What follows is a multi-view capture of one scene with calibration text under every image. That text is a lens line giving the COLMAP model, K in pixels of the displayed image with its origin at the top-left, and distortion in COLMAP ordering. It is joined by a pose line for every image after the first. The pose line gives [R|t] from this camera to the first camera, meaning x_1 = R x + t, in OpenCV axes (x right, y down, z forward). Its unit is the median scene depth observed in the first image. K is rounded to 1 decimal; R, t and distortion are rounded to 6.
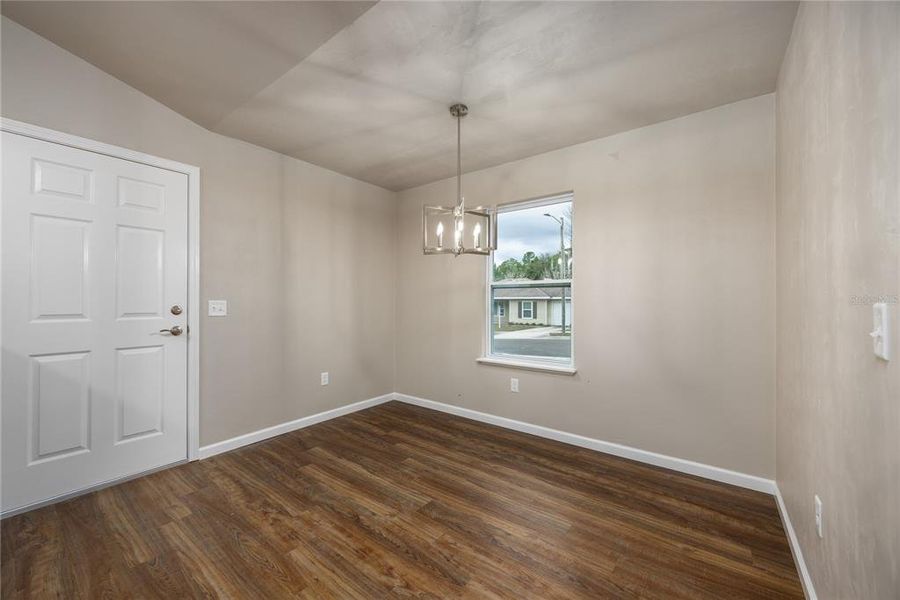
lens RADIAL K [[348.3, 0, 463.2], [0, 348.3, 302.5], [0, 0, 1]] dist [-0.003354, 0.000016]
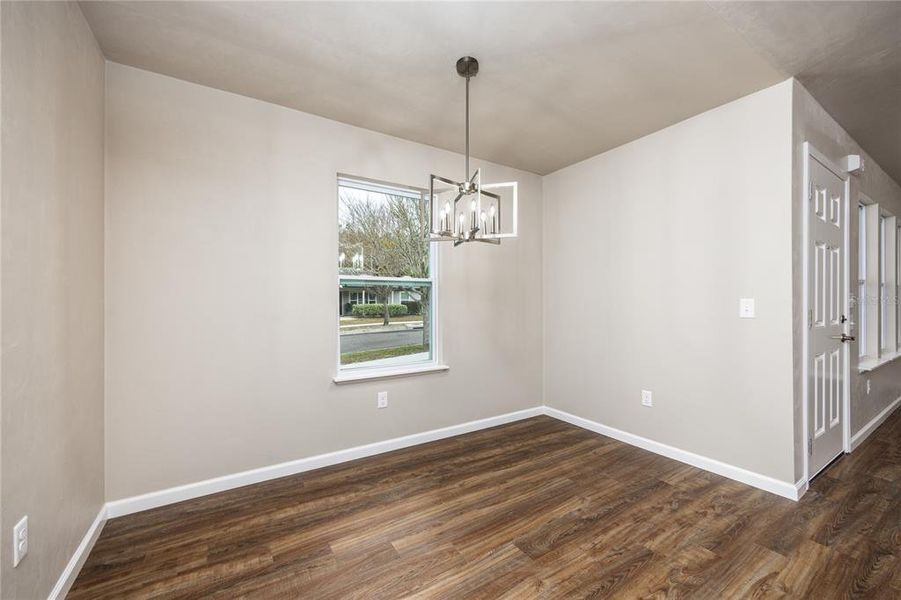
lens RADIAL K [[348.7, 0, 452.3], [0, 348.7, 306.3], [0, 0, 1]] dist [-0.003354, 0.000016]
pose [[0.368182, -0.014311, 0.929643, -0.720999], [0.008606, 0.999891, 0.011983, 0.004621], [-0.929714, 0.003589, 0.368265, 0.675633]]
